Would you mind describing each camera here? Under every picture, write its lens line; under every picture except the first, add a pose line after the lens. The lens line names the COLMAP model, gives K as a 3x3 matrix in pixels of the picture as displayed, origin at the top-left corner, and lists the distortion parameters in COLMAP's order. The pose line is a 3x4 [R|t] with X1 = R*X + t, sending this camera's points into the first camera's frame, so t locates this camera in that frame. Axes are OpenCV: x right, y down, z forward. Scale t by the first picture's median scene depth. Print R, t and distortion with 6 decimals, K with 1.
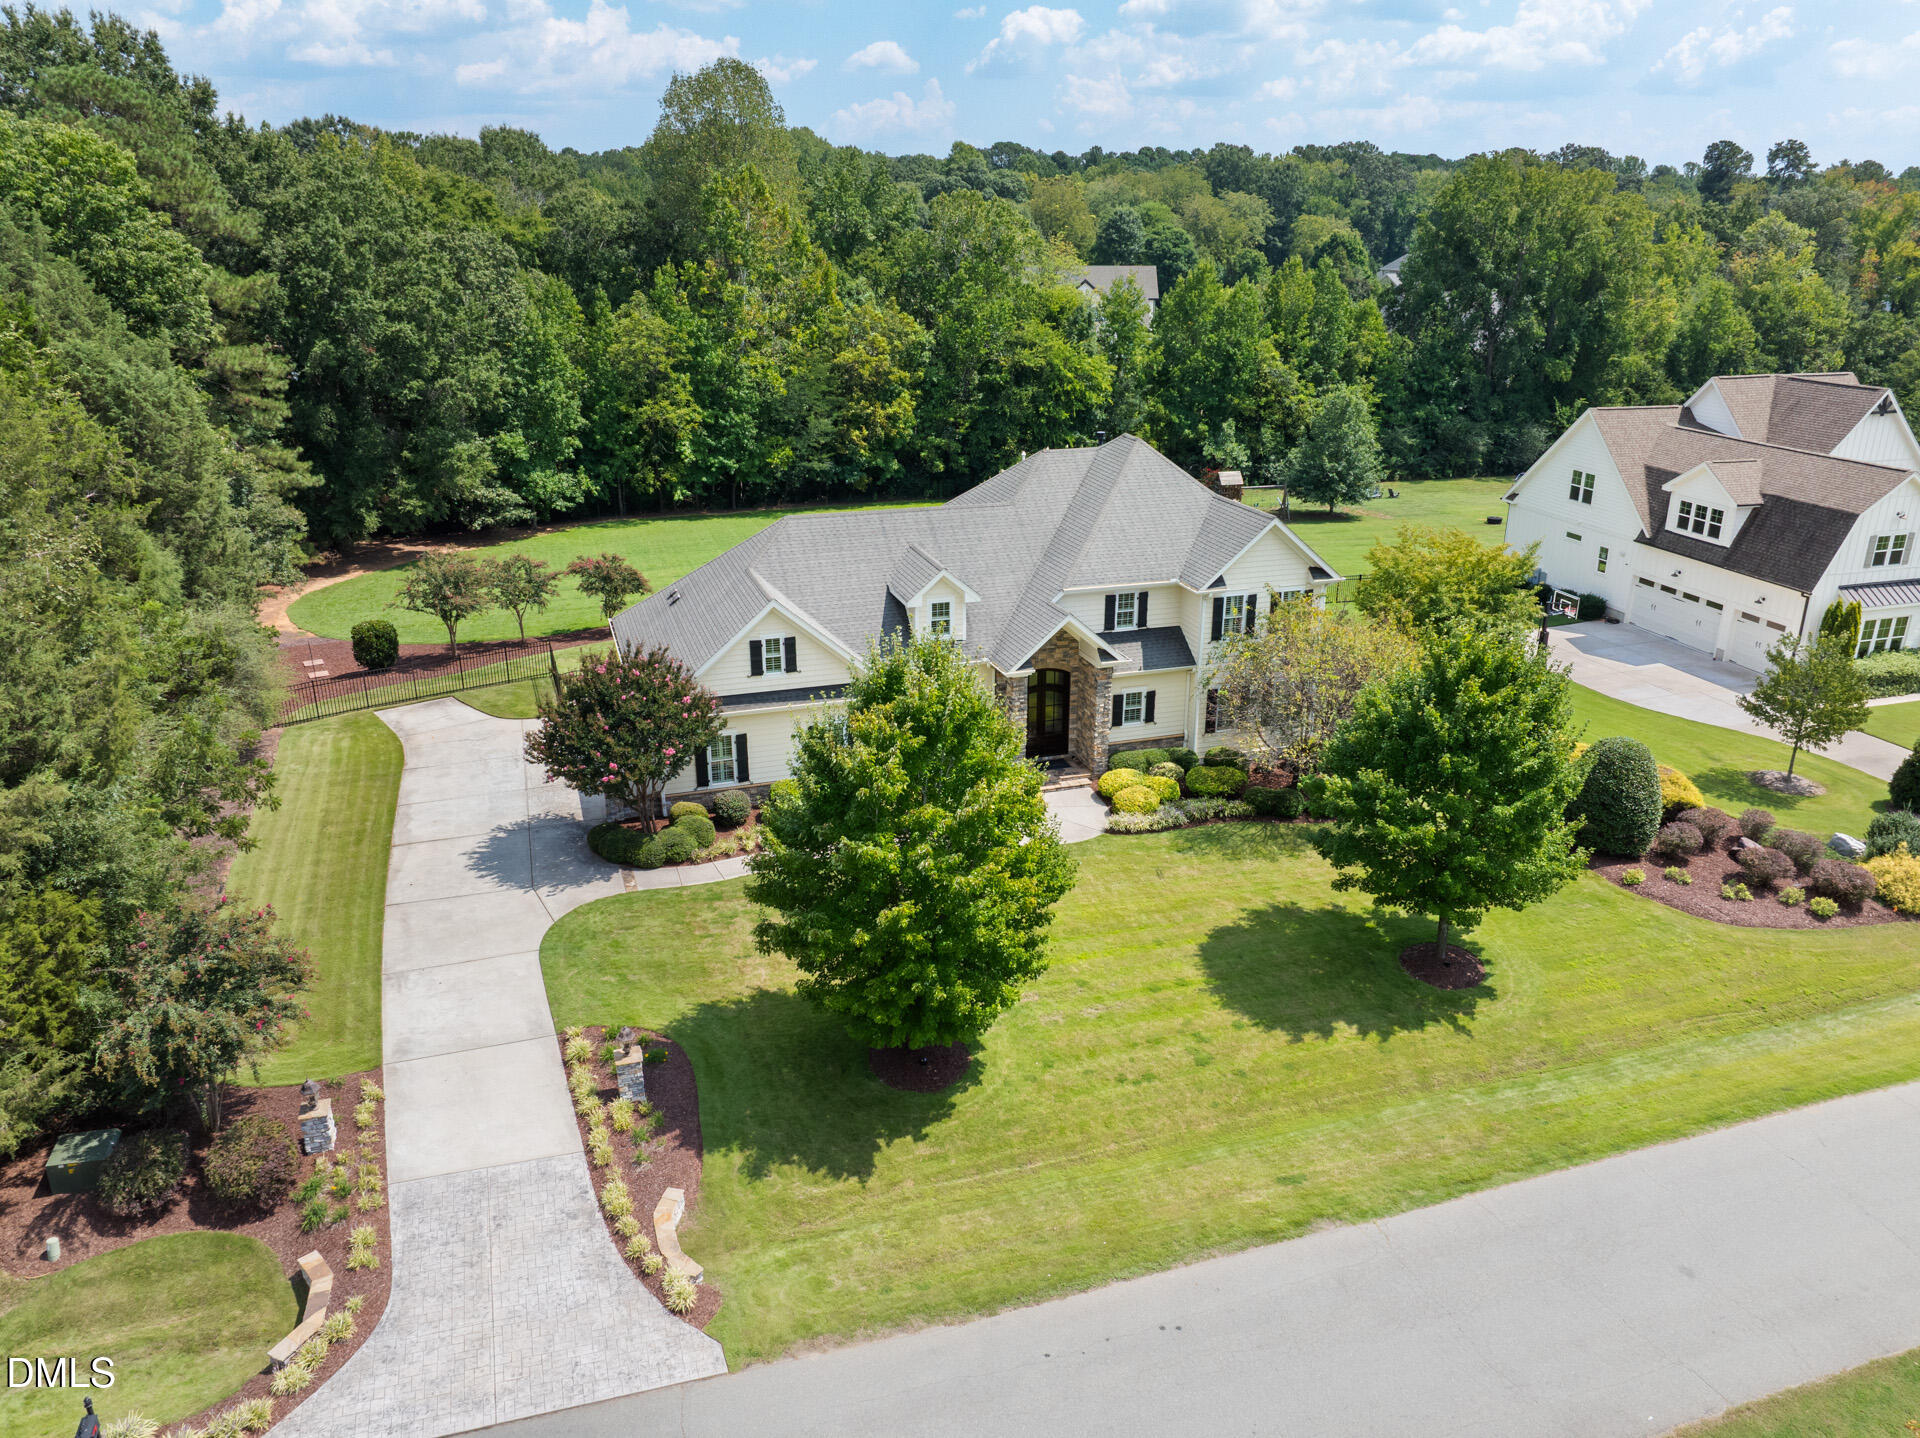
lens RADIAL K [[1312.3, 0, 968.7], [0, 1312.3, 712.4], [0, 0, 1]] dist [-0.030201, -0.002814]
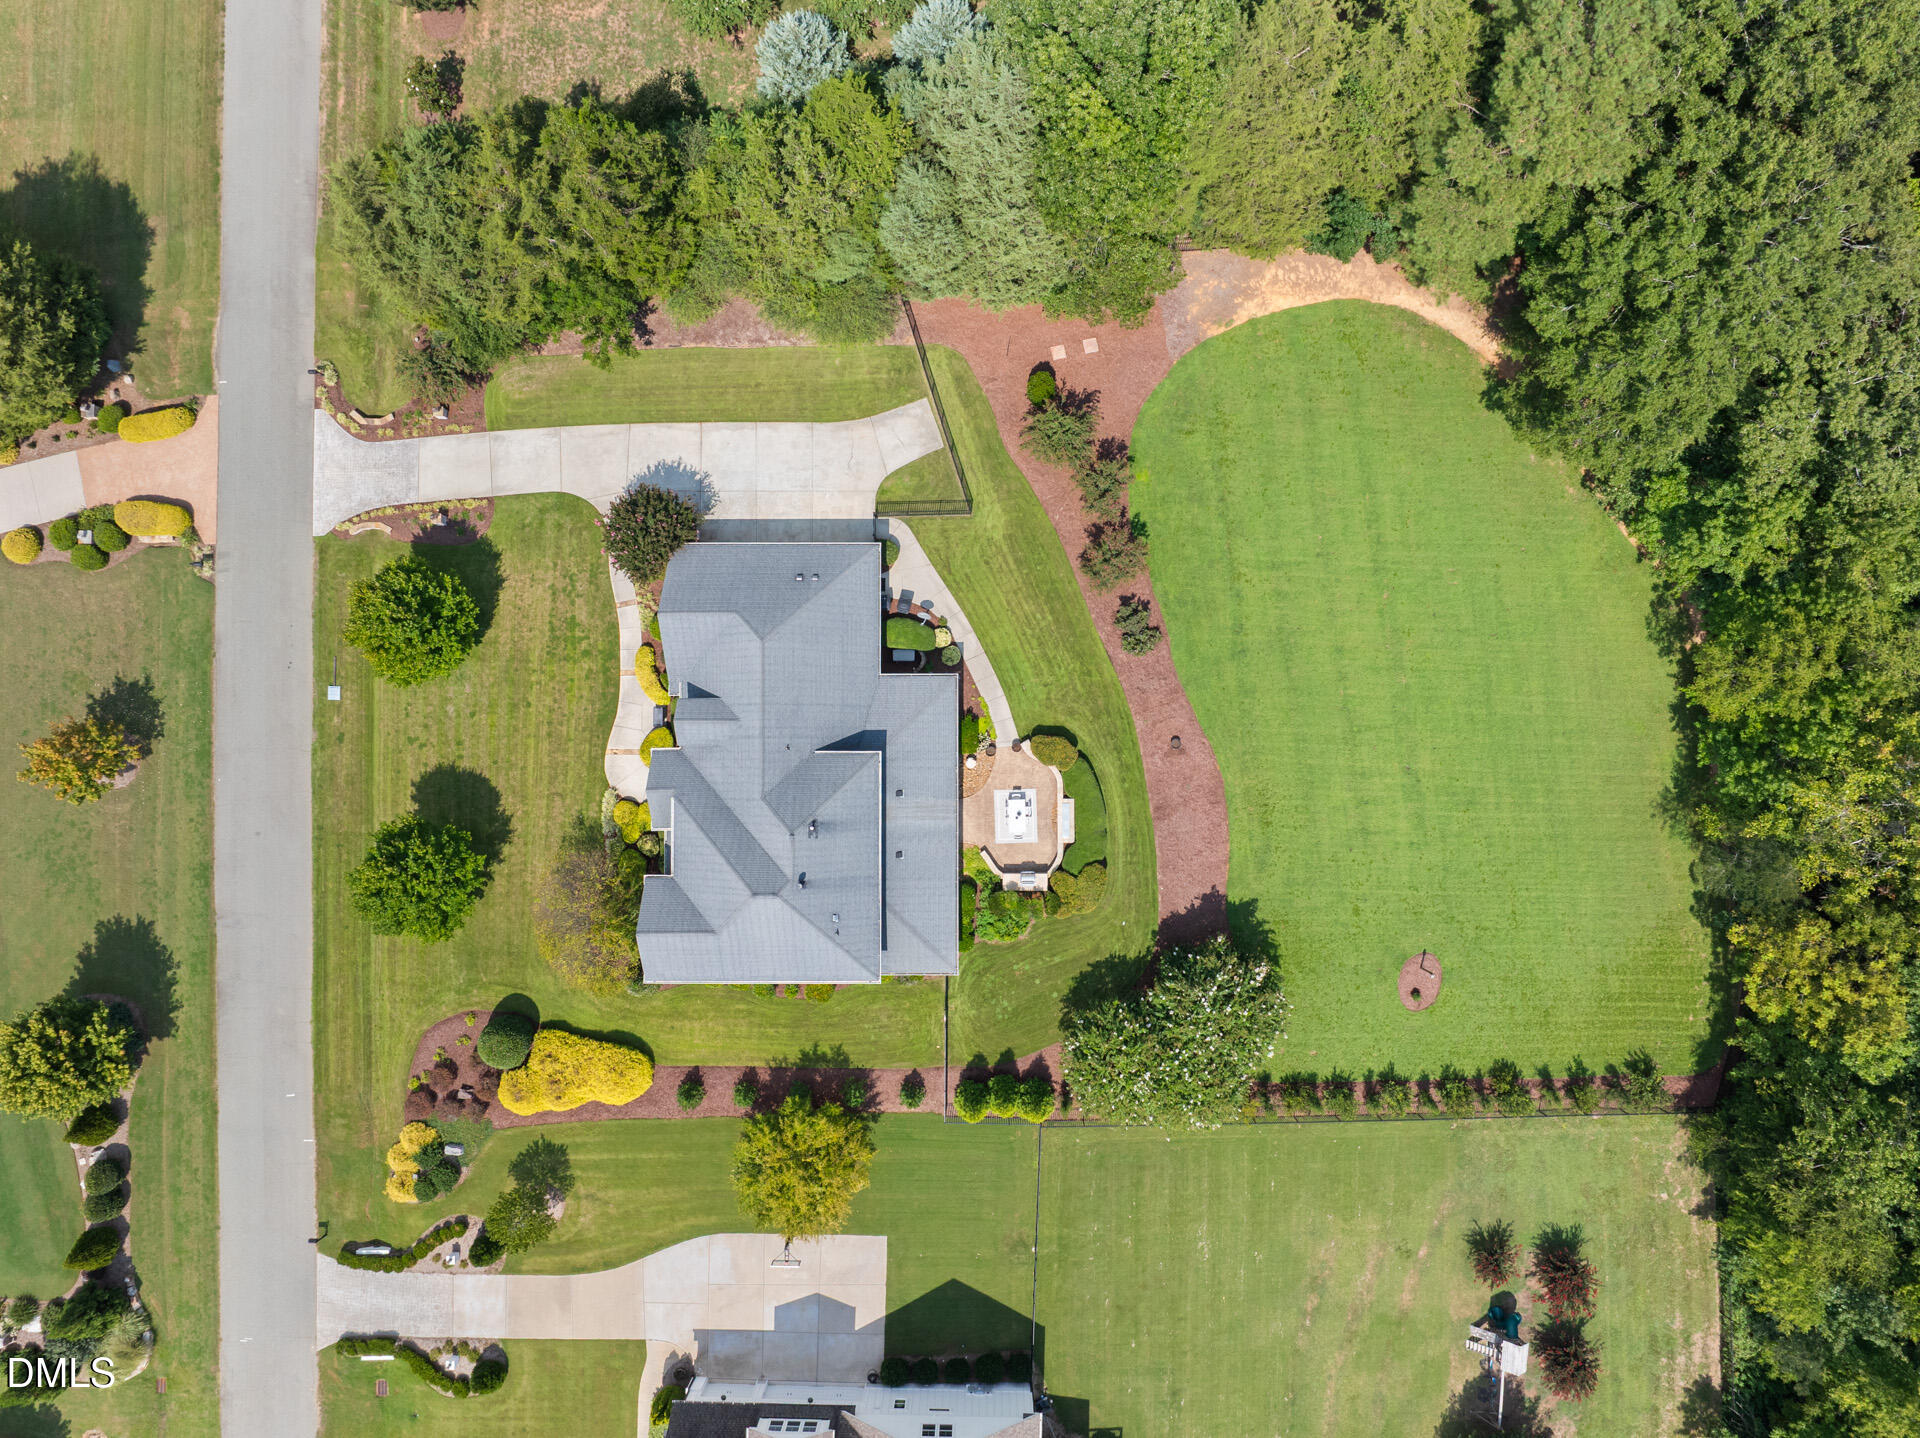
lens RADIAL K [[1312.3, 0, 968.7], [0, 1312.3, 712.4], [0, 0, 1]] dist [-0.030201, -0.002814]
pose [[-0.316030, 0.948483, -0.022457, -0.104121], [-0.363120, -0.099054, 0.926462, -1.642977], [0.876510, 0.300945, 0.375717, 0.663198]]
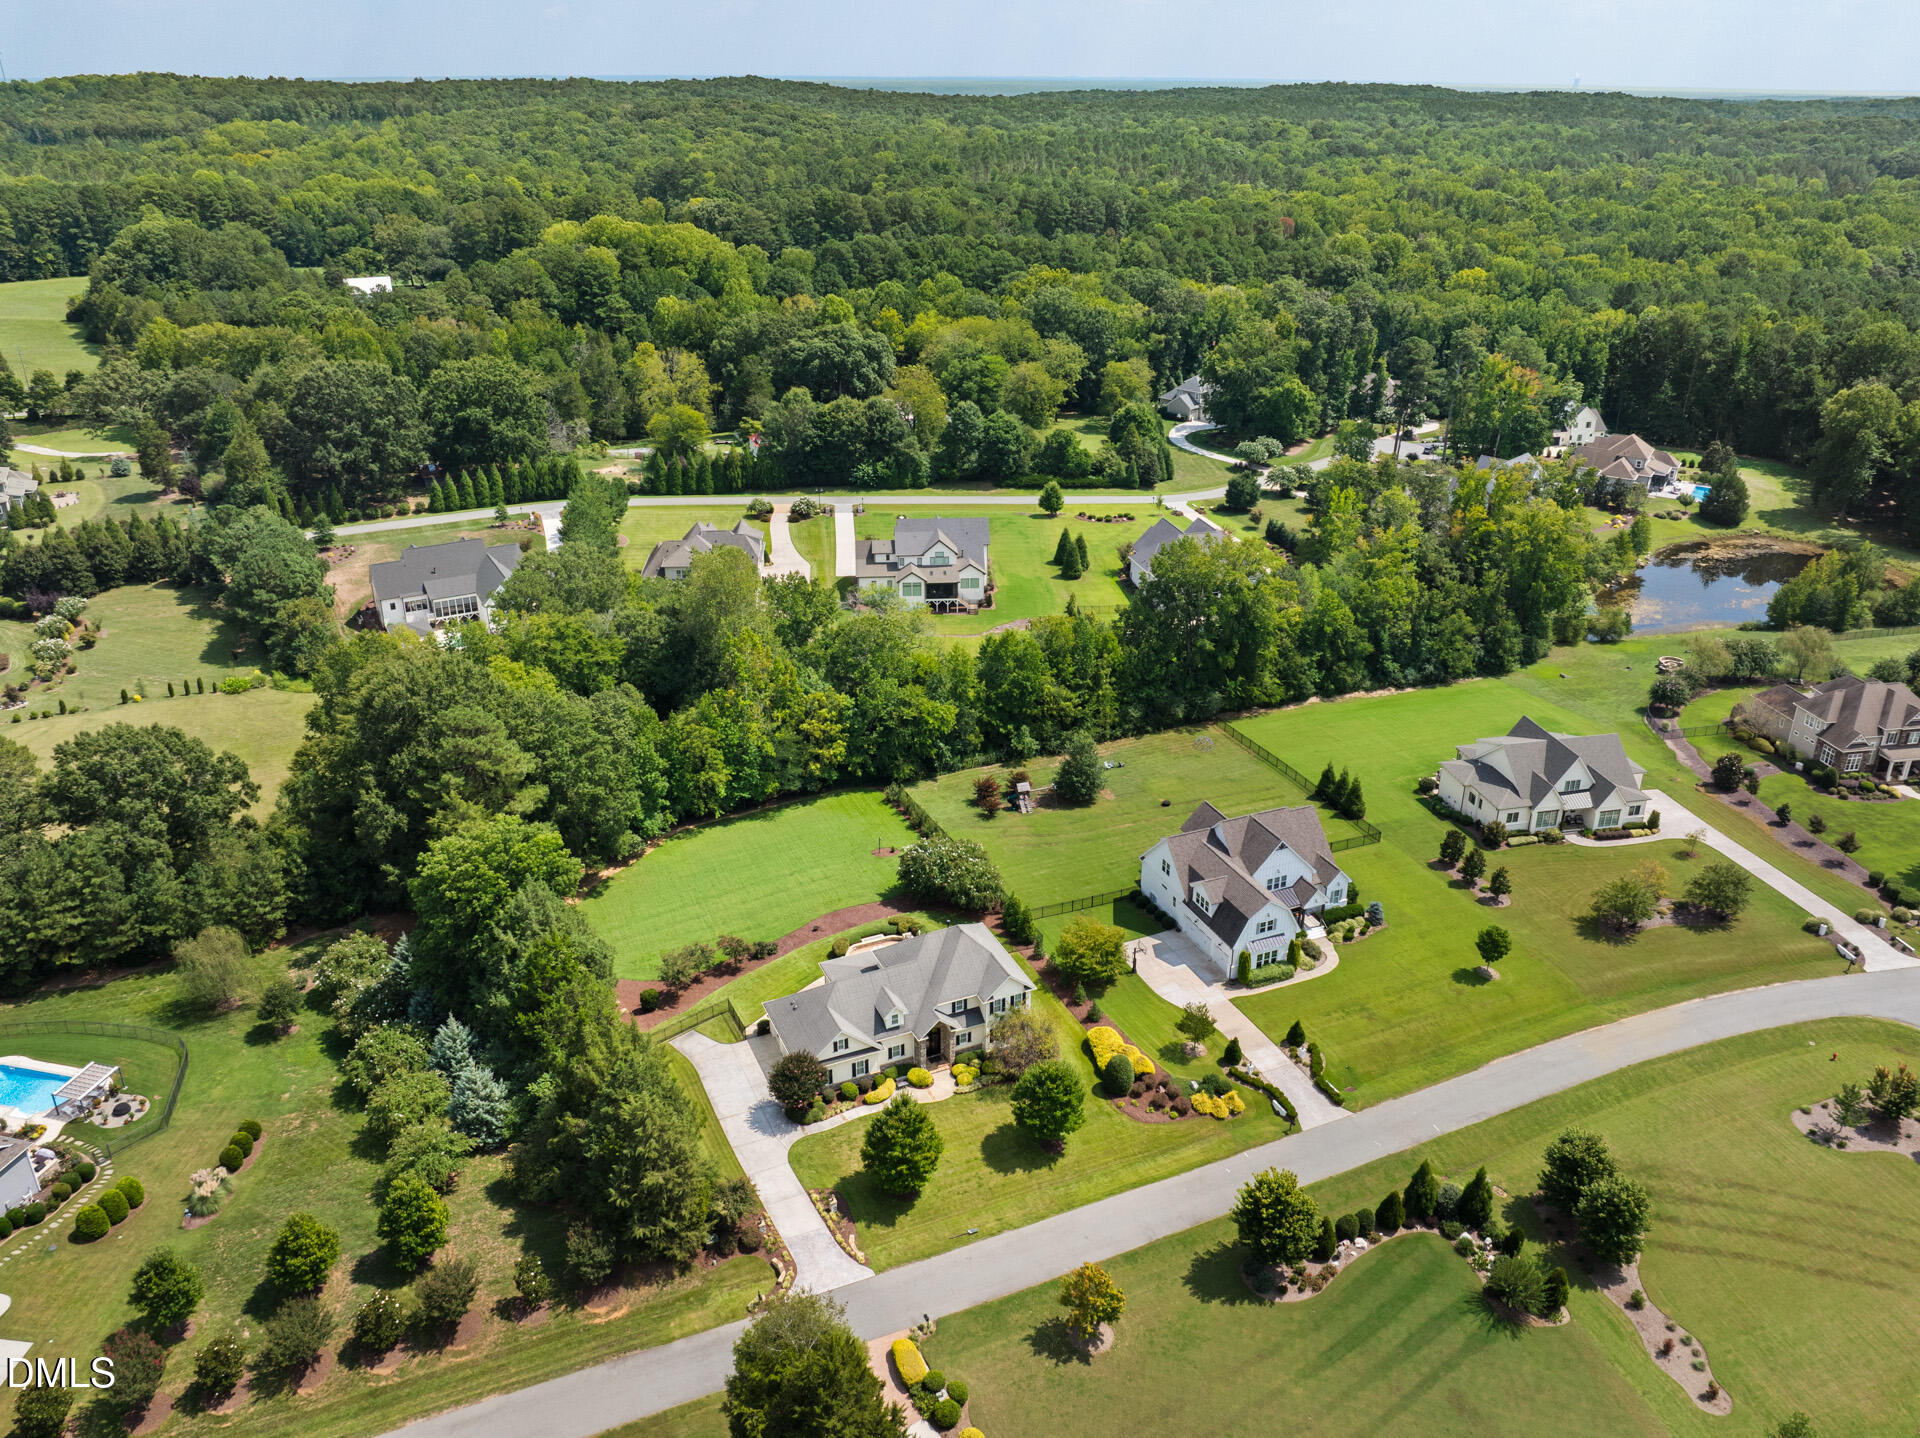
lens RADIAL K [[1312.3, 0, 968.7], [0, 1312.3, 712.4], [0, 0, 1]] dist [-0.030201, -0.002814]
pose [[0.994309, -0.042861, 0.097527, -0.107402], [0.036914, 0.997394, 0.061980, -0.882147], [-0.099930, -0.058027, 0.993301, -1.762278]]
